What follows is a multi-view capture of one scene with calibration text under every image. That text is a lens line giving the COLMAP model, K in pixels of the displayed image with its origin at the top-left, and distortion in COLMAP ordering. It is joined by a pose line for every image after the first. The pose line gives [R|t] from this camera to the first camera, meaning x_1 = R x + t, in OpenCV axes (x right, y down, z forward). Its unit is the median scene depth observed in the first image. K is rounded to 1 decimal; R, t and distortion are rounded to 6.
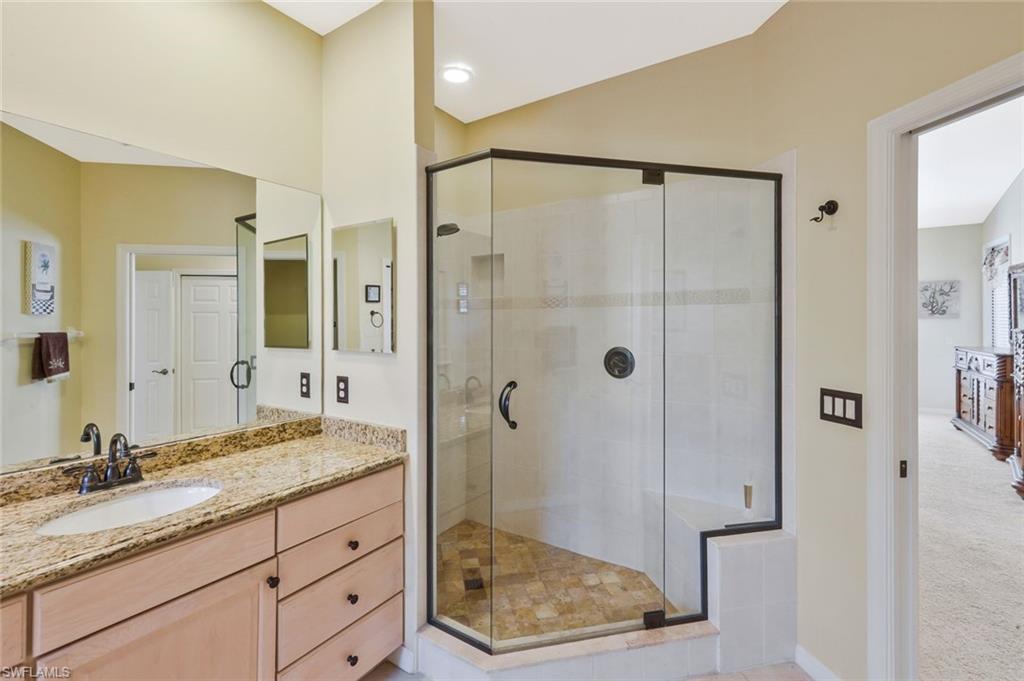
lens RADIAL K [[446.8, 0, 506.9], [0, 446.8, 324.0], [0, 0, 1]] dist [0.002090, -0.000121]
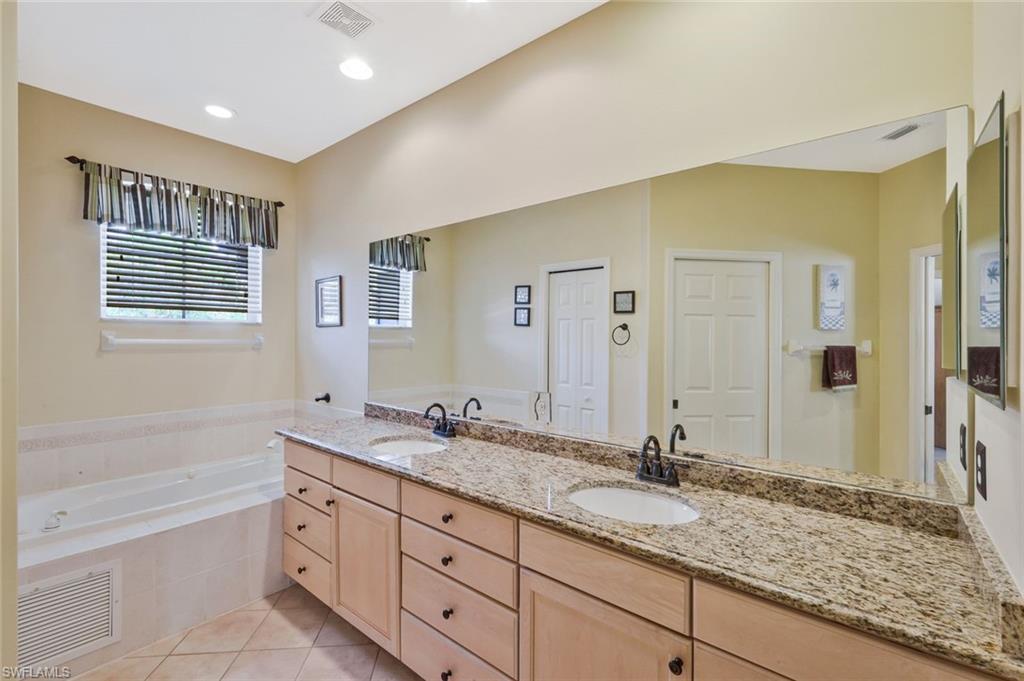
lens RADIAL K [[446.8, 0, 511.4], [0, 446.8, 335.0], [0, 0, 1]] dist [0.002090, -0.000121]
pose [[-0.096995, -0.000577, -0.995285, 0.226106], [-0.004796, 0.999988, -0.000112, -0.005329], [0.995273, 0.004762, -0.096996, 0.600289]]
